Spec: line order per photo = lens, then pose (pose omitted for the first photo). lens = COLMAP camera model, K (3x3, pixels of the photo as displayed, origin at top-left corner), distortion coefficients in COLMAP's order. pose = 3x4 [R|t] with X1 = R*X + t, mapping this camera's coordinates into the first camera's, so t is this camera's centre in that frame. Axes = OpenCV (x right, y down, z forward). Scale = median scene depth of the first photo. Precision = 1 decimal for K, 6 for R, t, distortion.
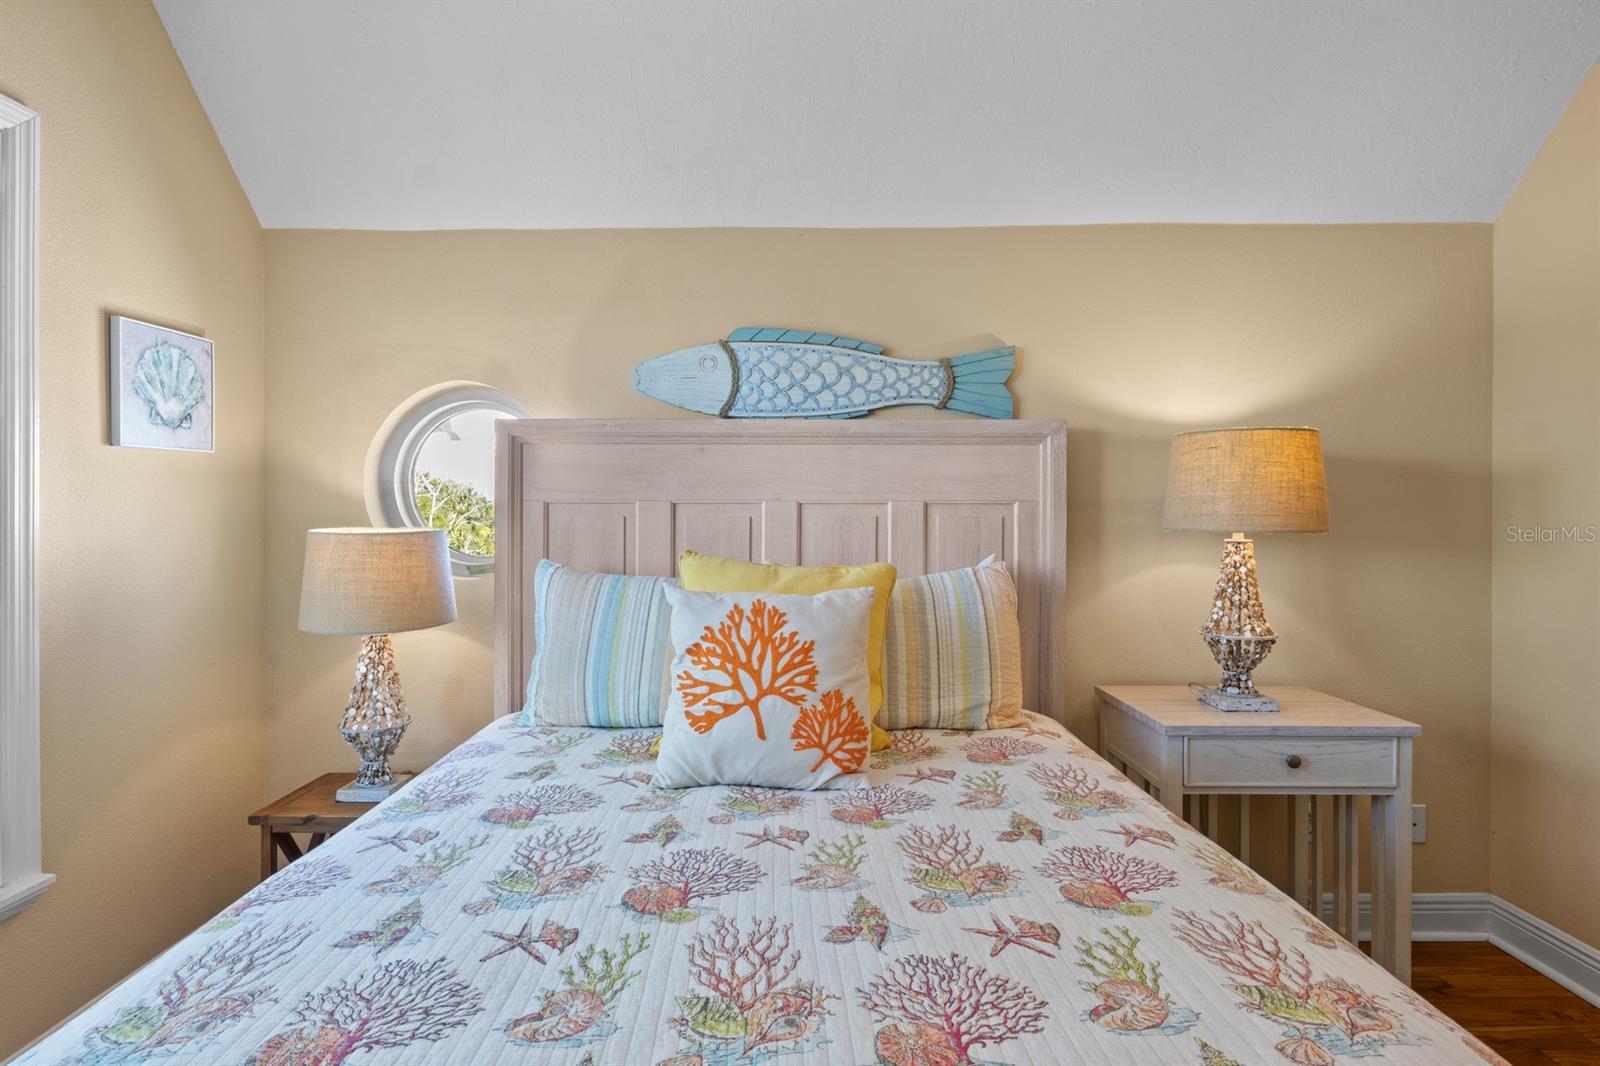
lens RADIAL K [[808.4, 0, 792.1], [0, 808.4, 506.9], [0, 0, 1]] dist [-0.012690, -0.002387]
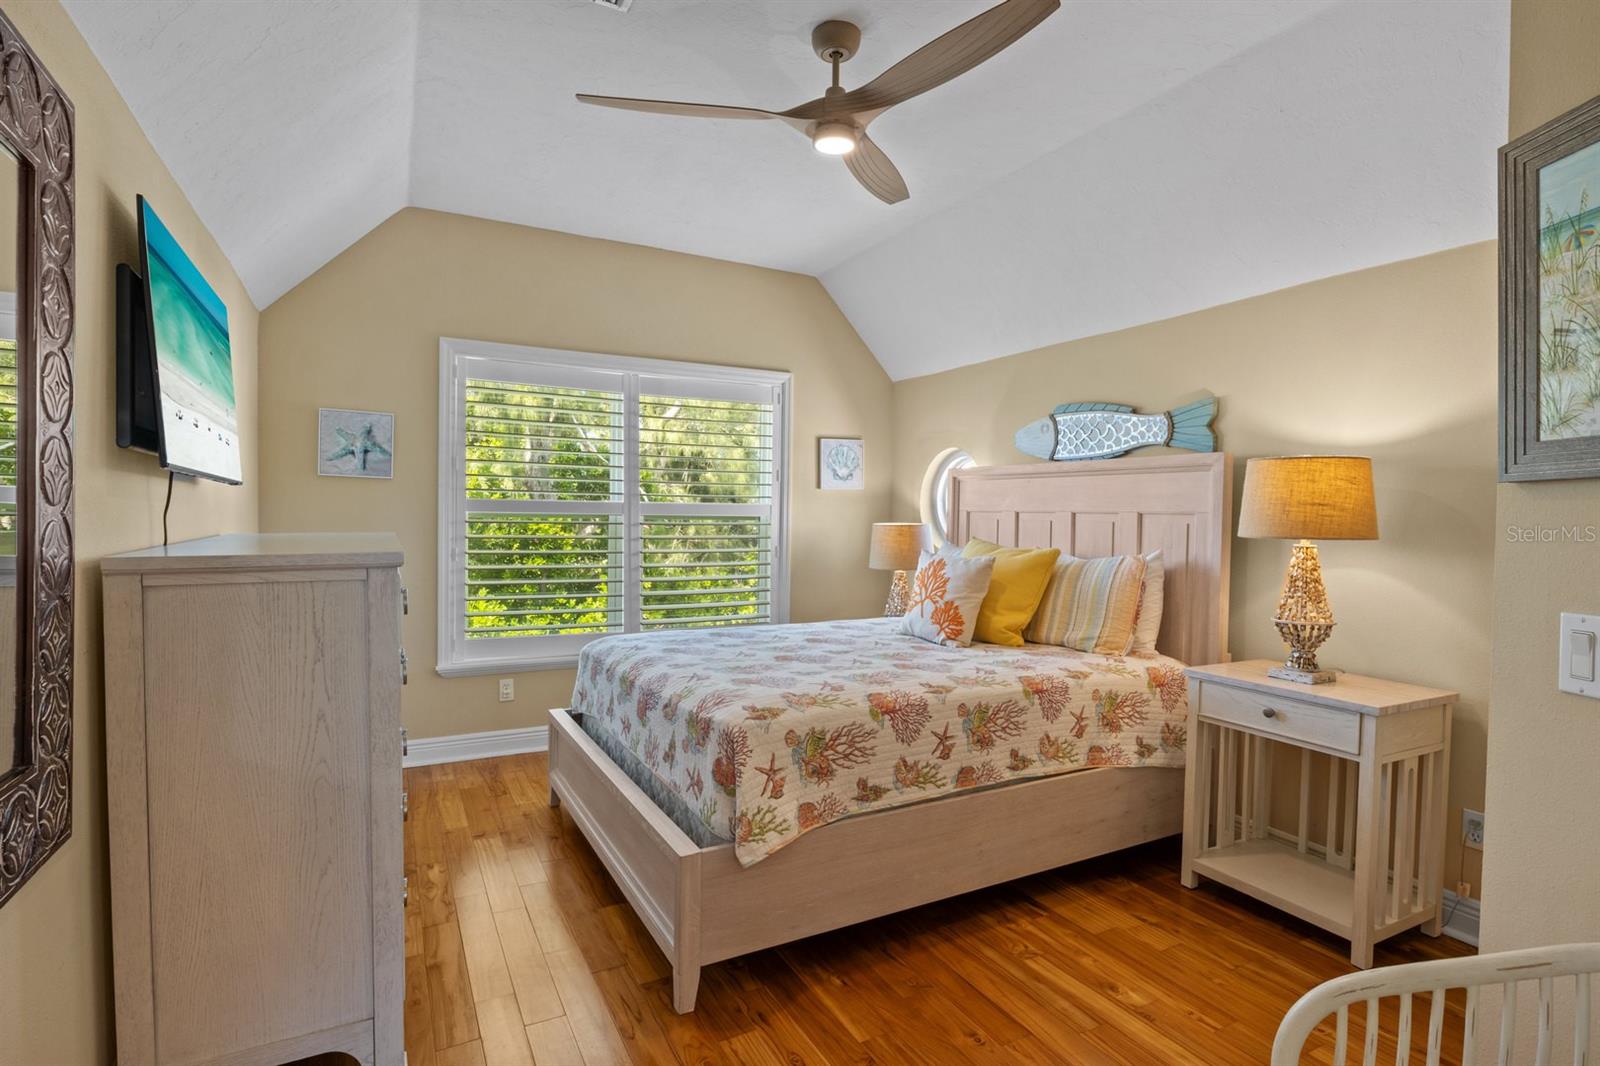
lens RADIAL K [[808.4, 0, 798.8], [0, 808.4, 533.8], [0, 0, 1]] dist [-0.012690, -0.002387]
pose [[0.474970, 0.030099, -0.879487, 1.333434], [-0.006510, 0.999508, 0.030690, -0.010473], [0.879978, -0.008851, 0.474932, -0.284489]]
